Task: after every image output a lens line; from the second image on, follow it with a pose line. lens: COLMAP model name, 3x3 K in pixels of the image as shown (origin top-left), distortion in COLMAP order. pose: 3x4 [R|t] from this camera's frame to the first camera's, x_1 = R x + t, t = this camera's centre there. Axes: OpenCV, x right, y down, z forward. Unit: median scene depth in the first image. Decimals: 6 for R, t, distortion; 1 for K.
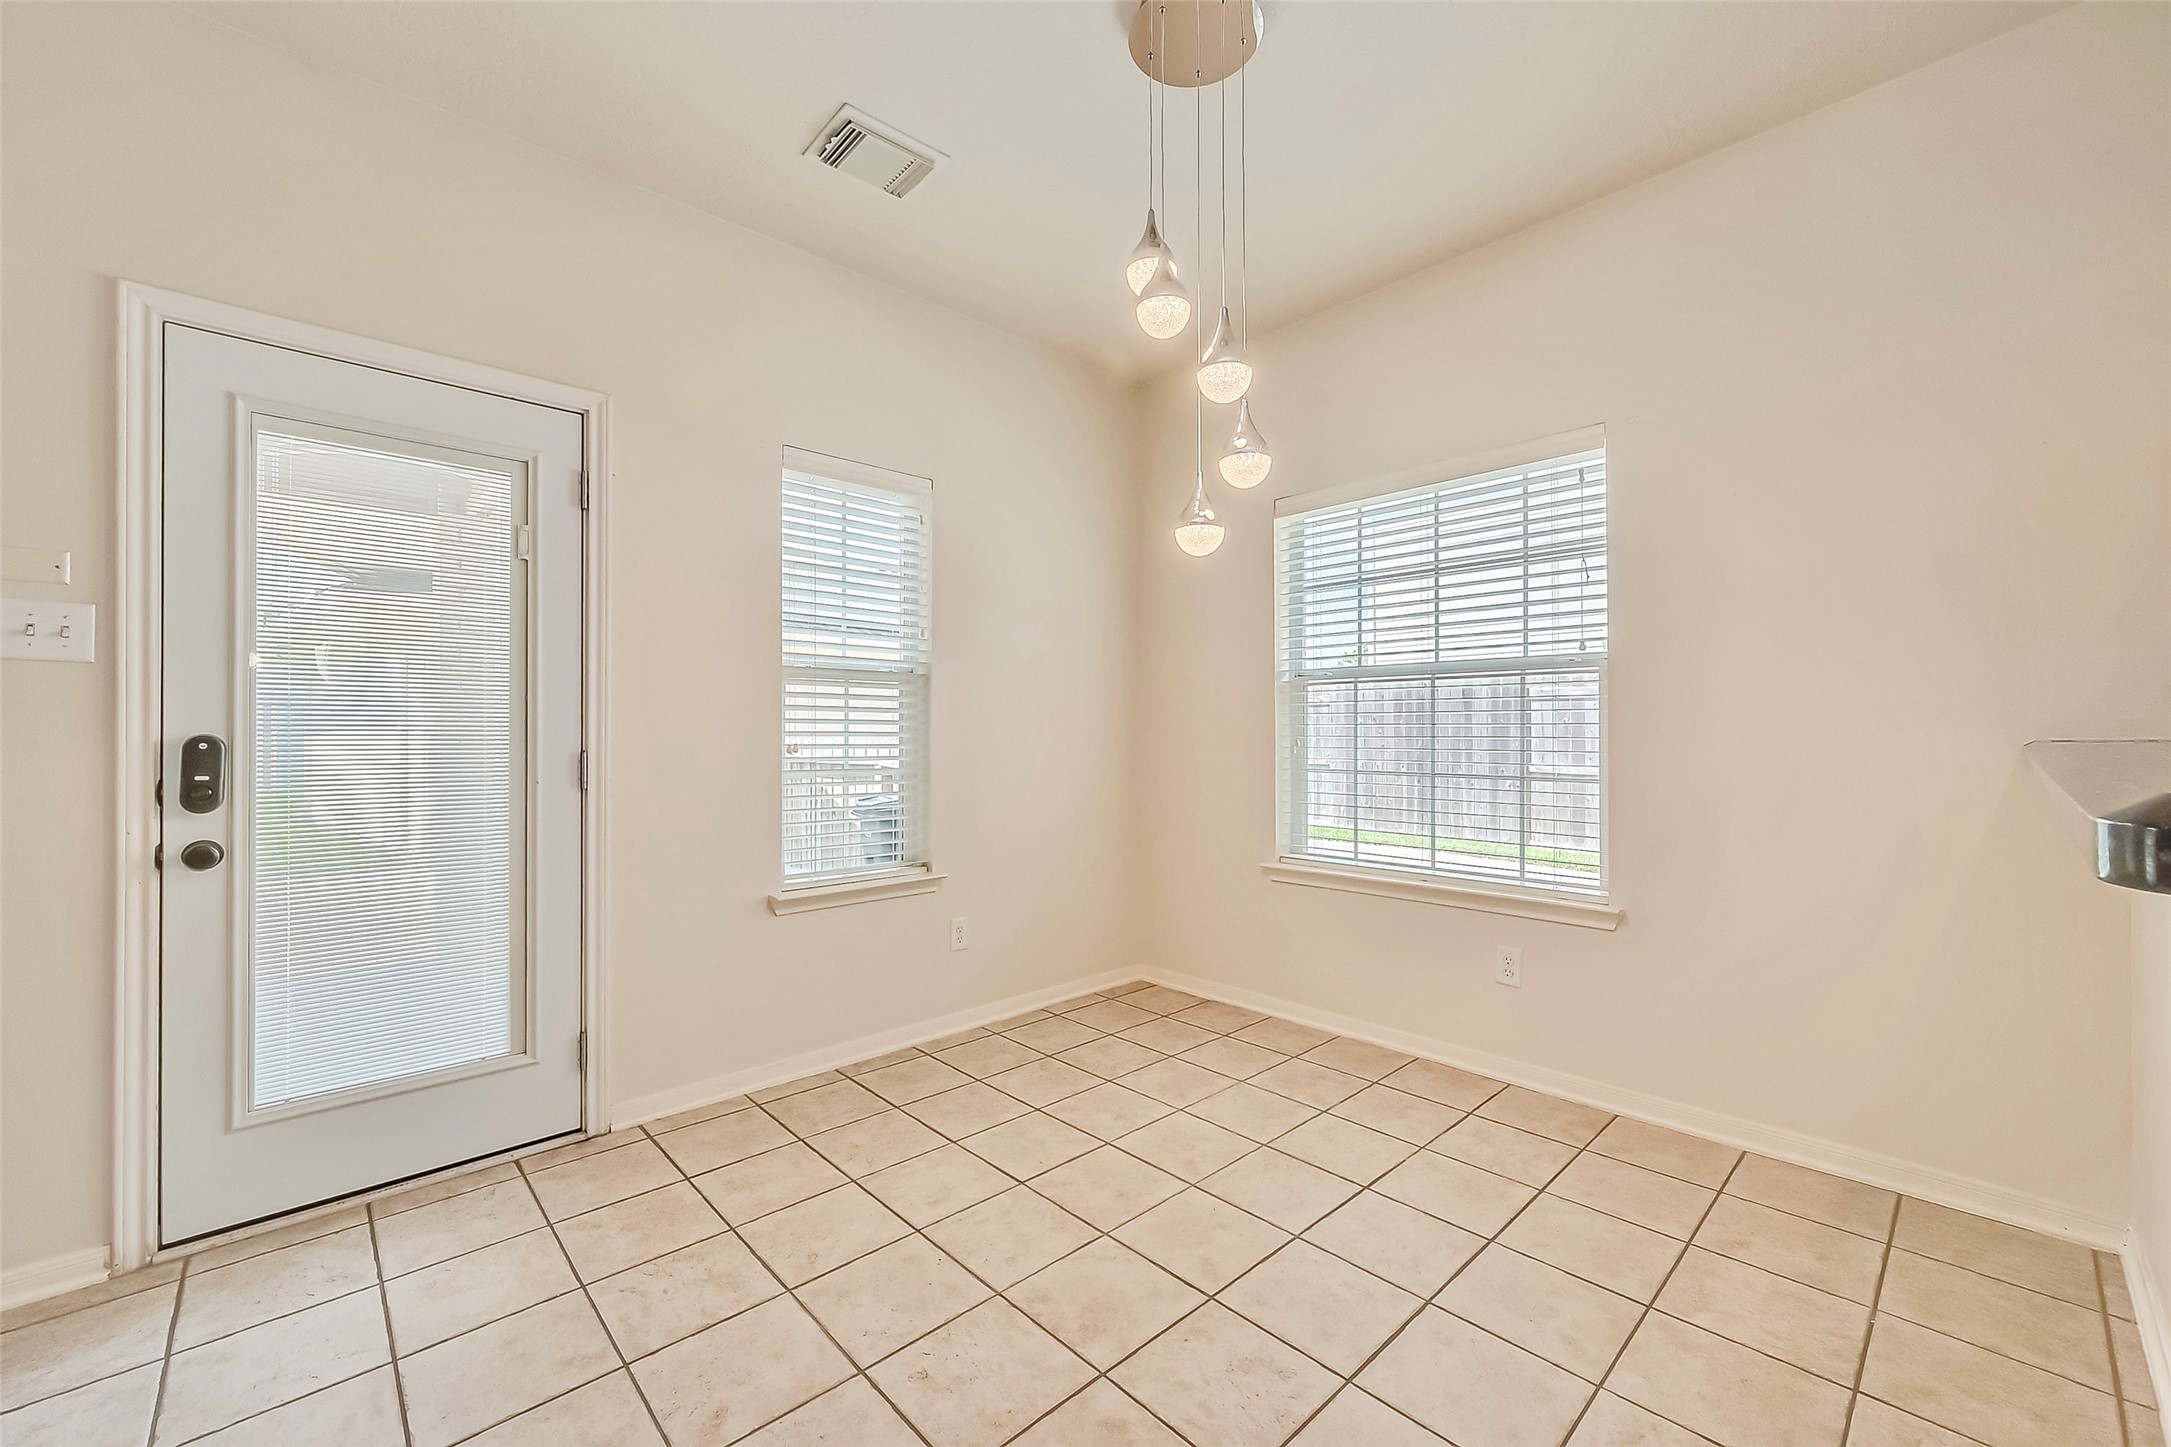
lens RADIAL K [[854.5, 0, 1082.8], [0, 854.5, 727.6], [0, 0, 1]] dist [0.001403, 0.000400]
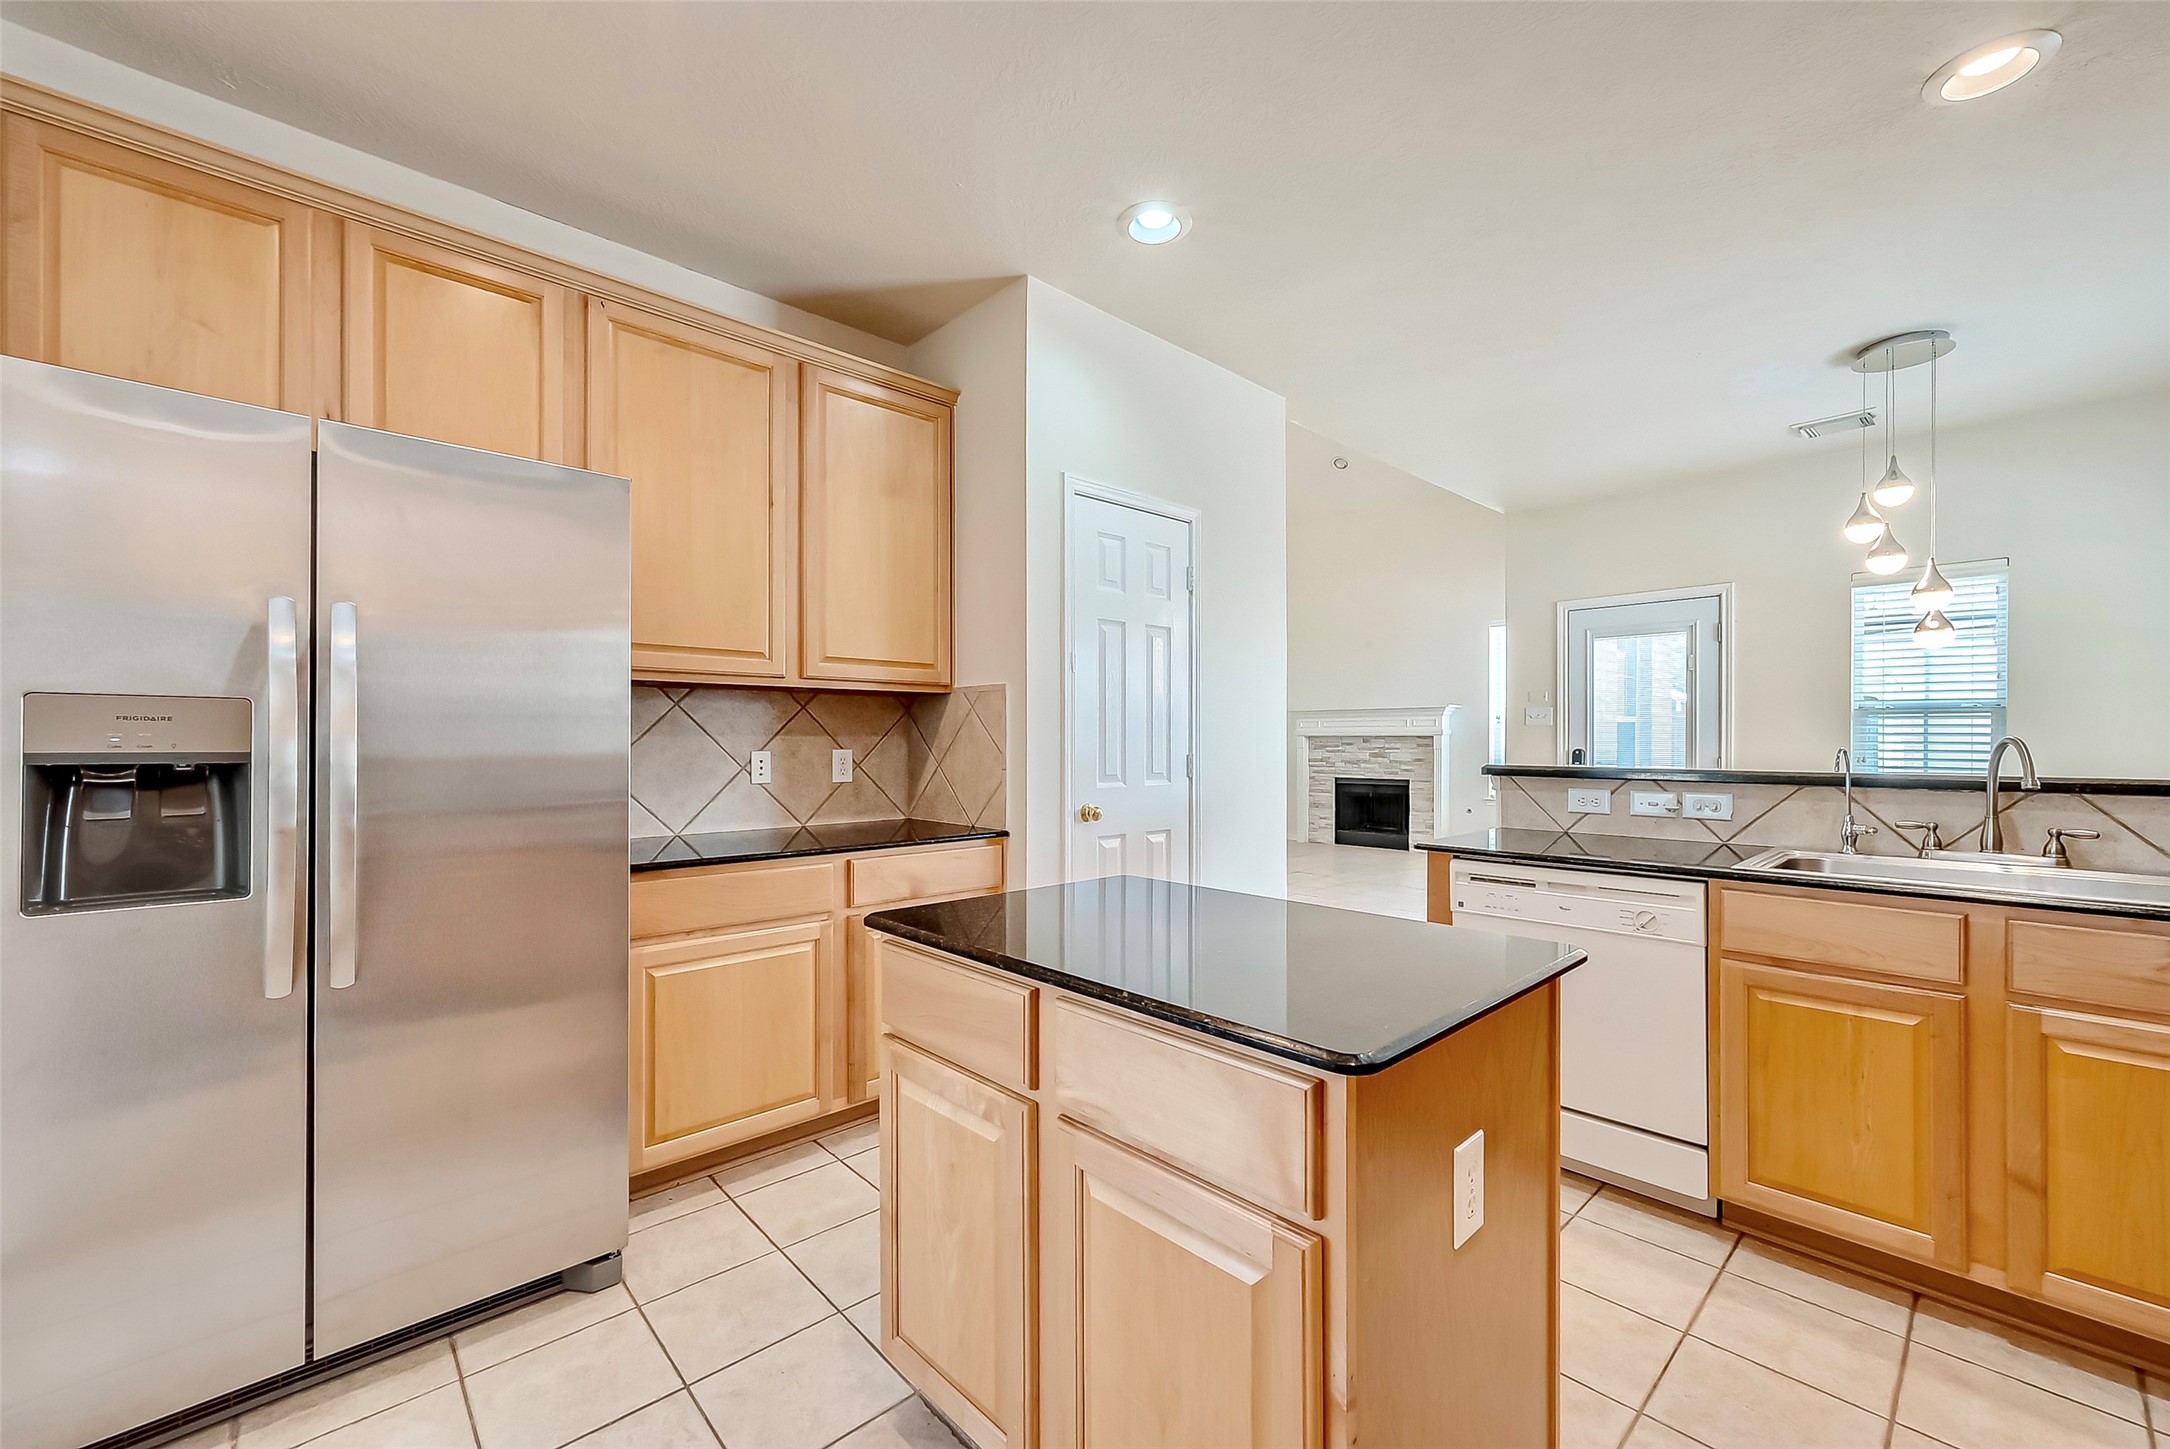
lens RADIAL K [[854.1, 0, 1082.3], [0, 854.1, 728.6], [0, 0, 1]] dist [0.001403, 0.000400]
pose [[-0.000222, -0.011592, -0.999933, 1.497639], [0.003295, 0.999927, -0.011593, -0.023324], [0.999995, -0.003298, -0.000184, -0.554358]]
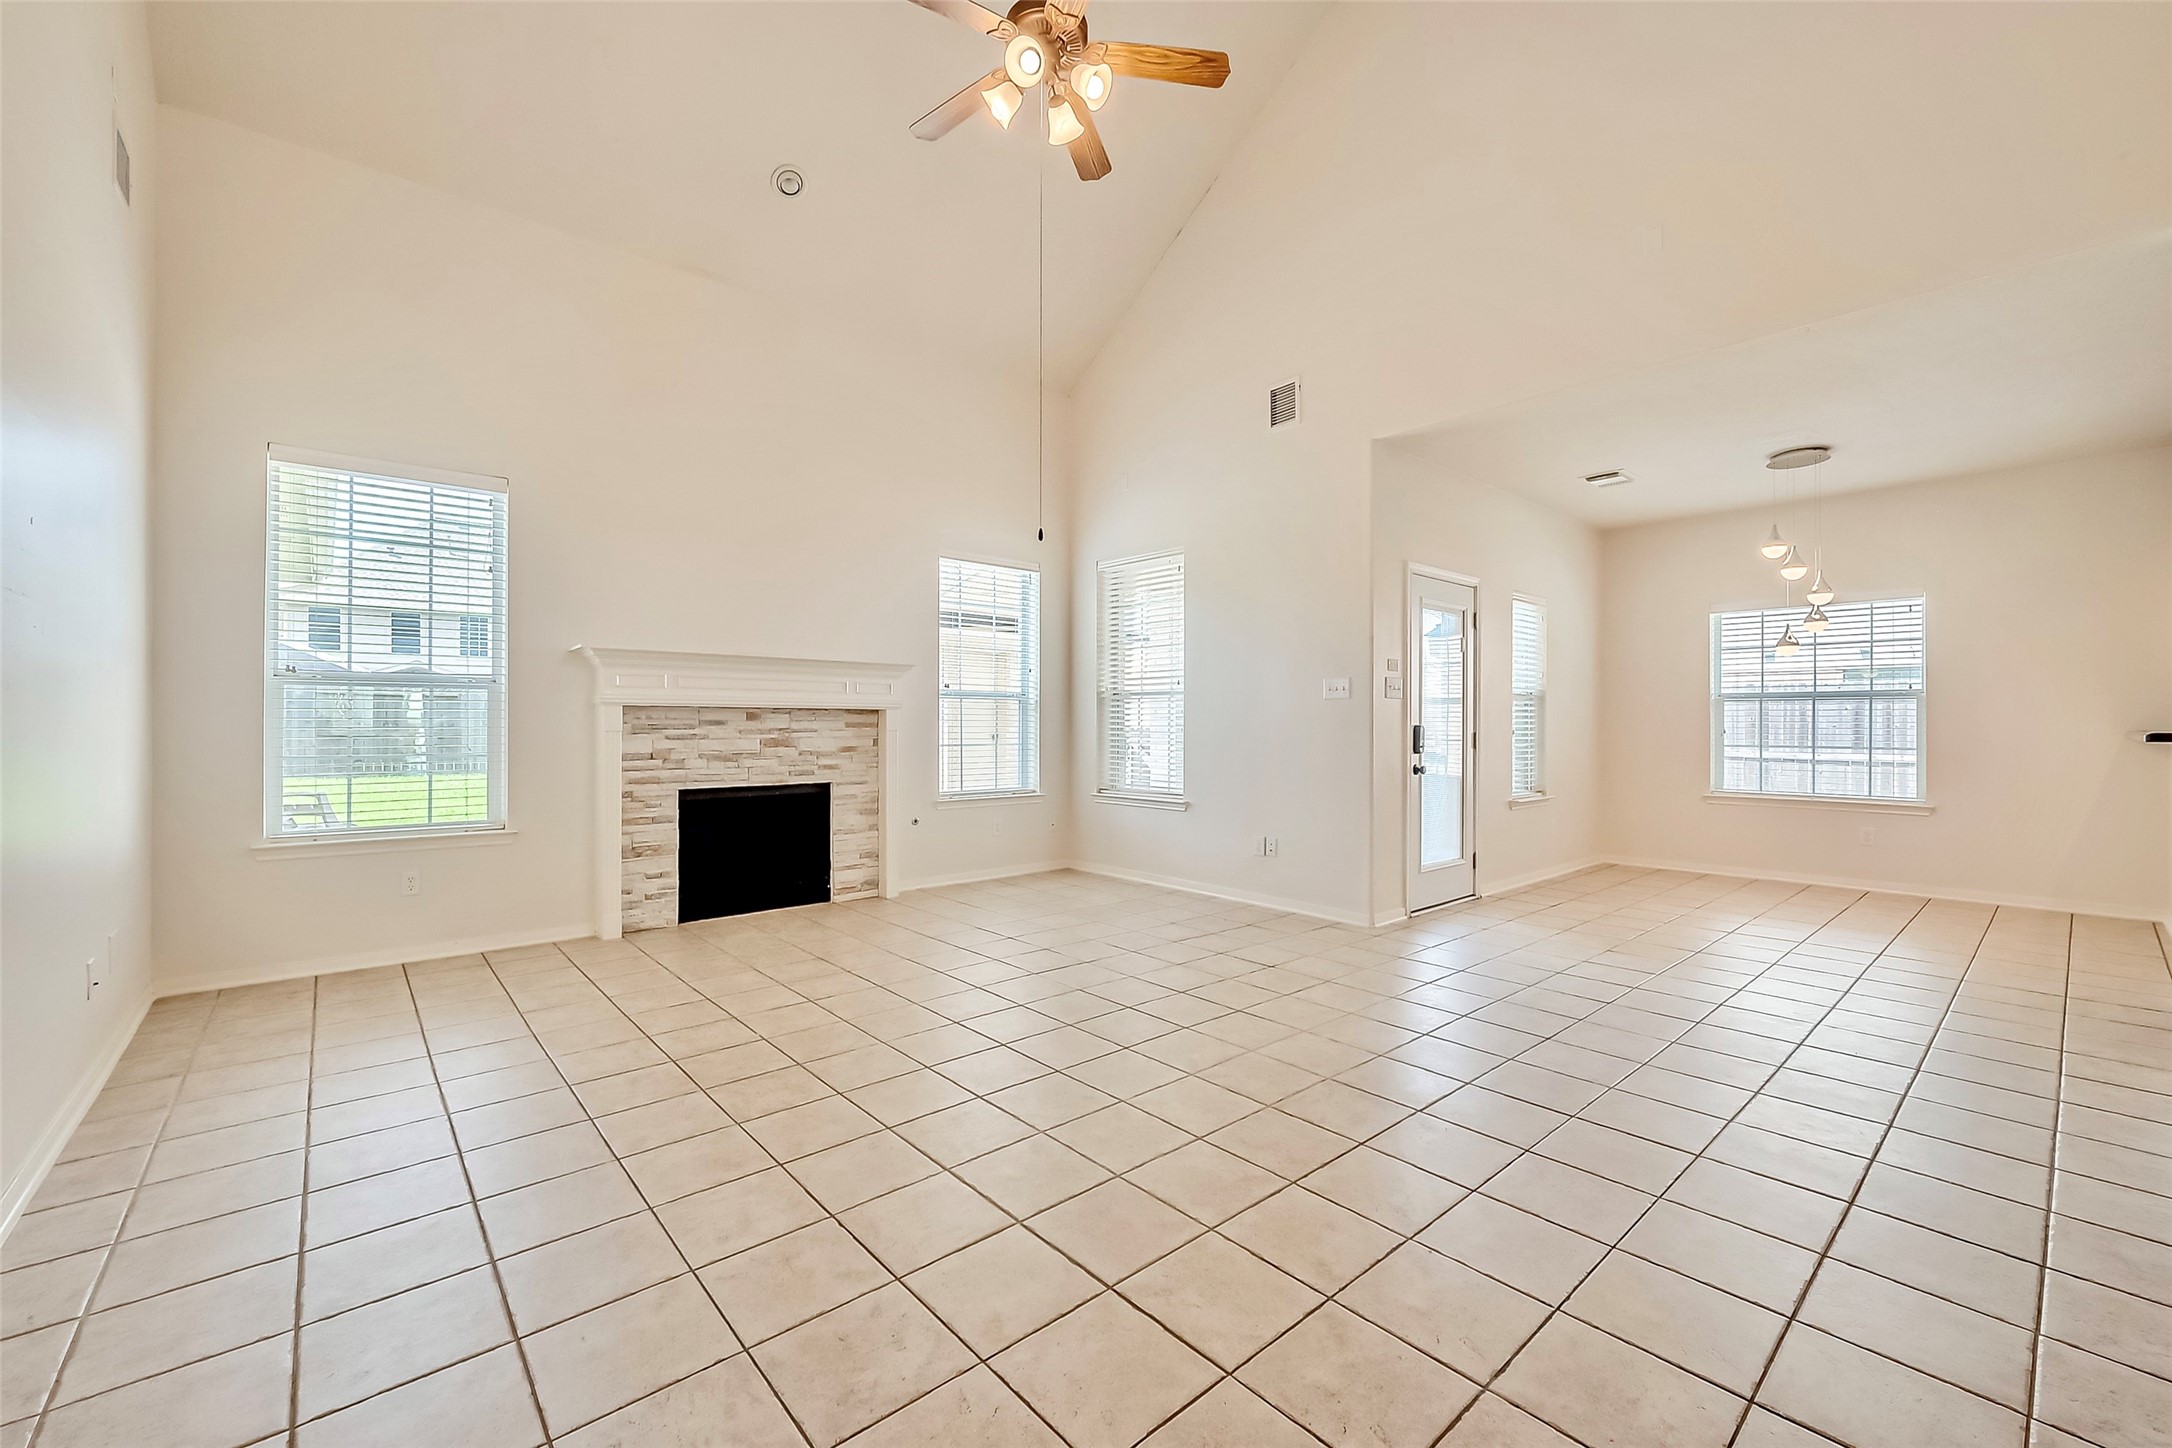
lens RADIAL K [[854.8, 0, 1083.3], [0, 854.8, 728.1], [0, 0, 1]] dist [0.001403, 0.000400]
pose [[0.999402, 0.003590, -0.034396, -1.563974], [-0.003386, 0.999976, 0.005976, 0.004409], [0.034416, -0.005856, 0.999390, -1.352406]]
